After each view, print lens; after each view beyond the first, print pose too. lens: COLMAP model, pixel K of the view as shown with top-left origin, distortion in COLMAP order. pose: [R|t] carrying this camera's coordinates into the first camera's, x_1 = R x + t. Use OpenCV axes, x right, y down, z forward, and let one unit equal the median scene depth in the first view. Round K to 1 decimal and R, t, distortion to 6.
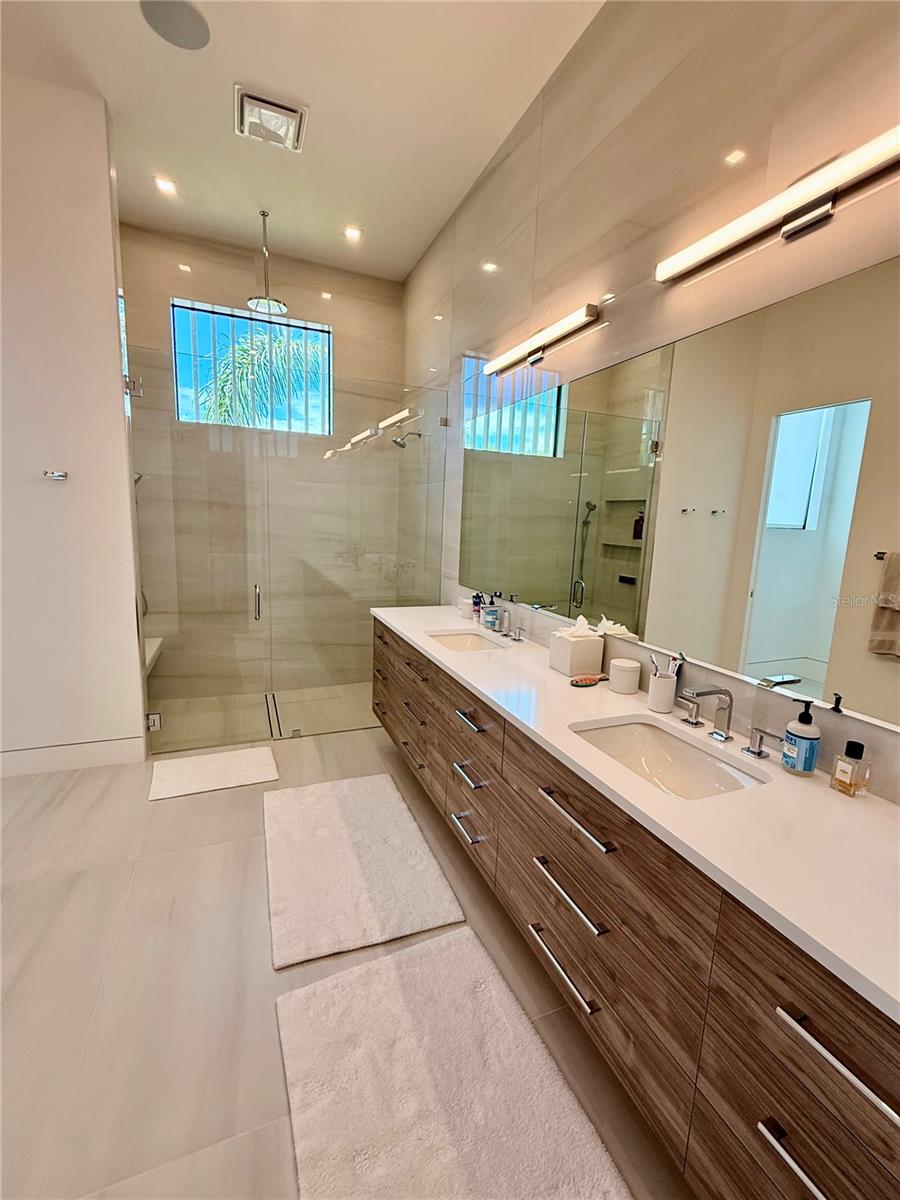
lens RADIAL K [[477.9, 0, 454.3], [0, 477.9, 602.8], [0, 0, 1]] dist [0.001801, -0.000585]
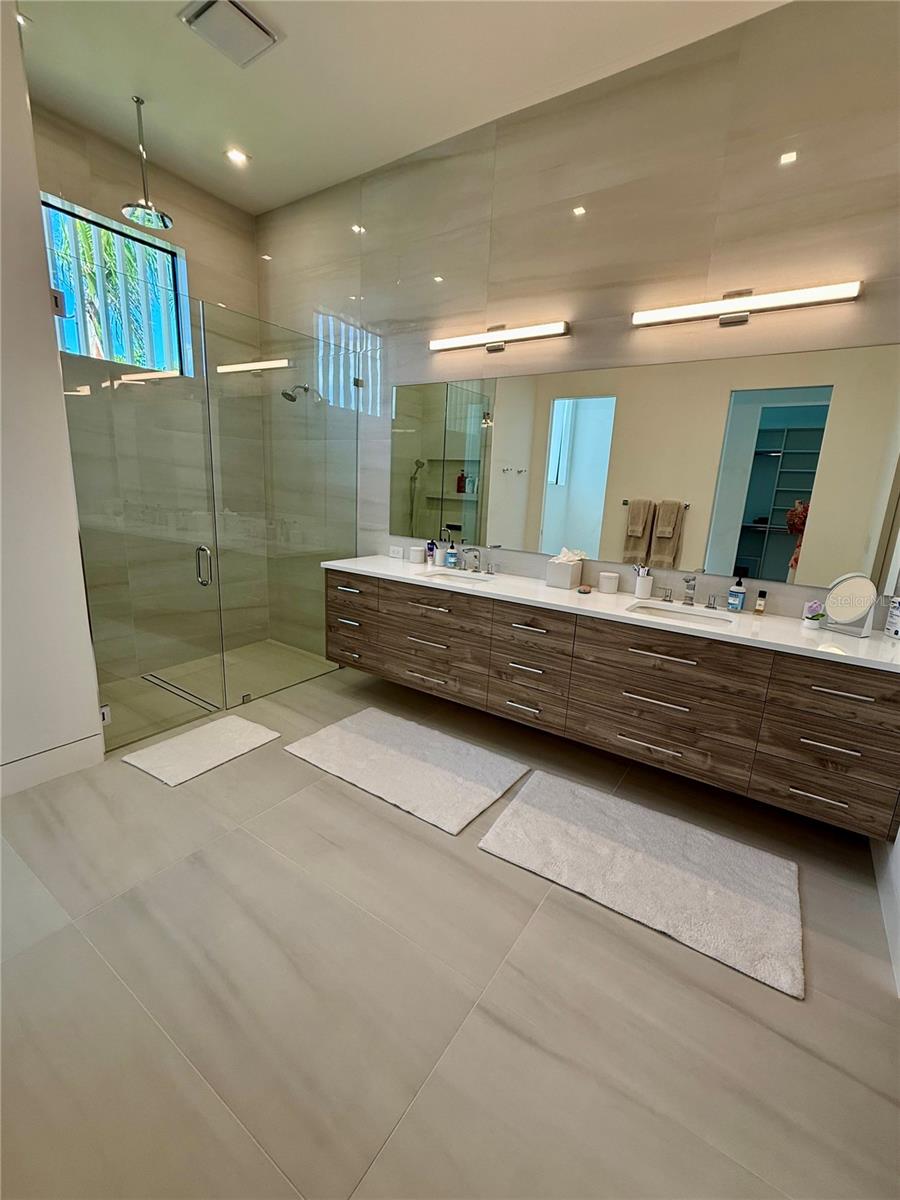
lens RADIAL K [[477.9, 0, 432.4], [0, 477.9, 596.6], [0, 0, 1]] dist [0.001801, -0.000585]
pose [[0.855131, -0.118184, 0.504760, -0.536832], [0.077483, 0.991868, 0.100967, -0.001112], [-0.512588, -0.047230, 0.857335, -0.018955]]
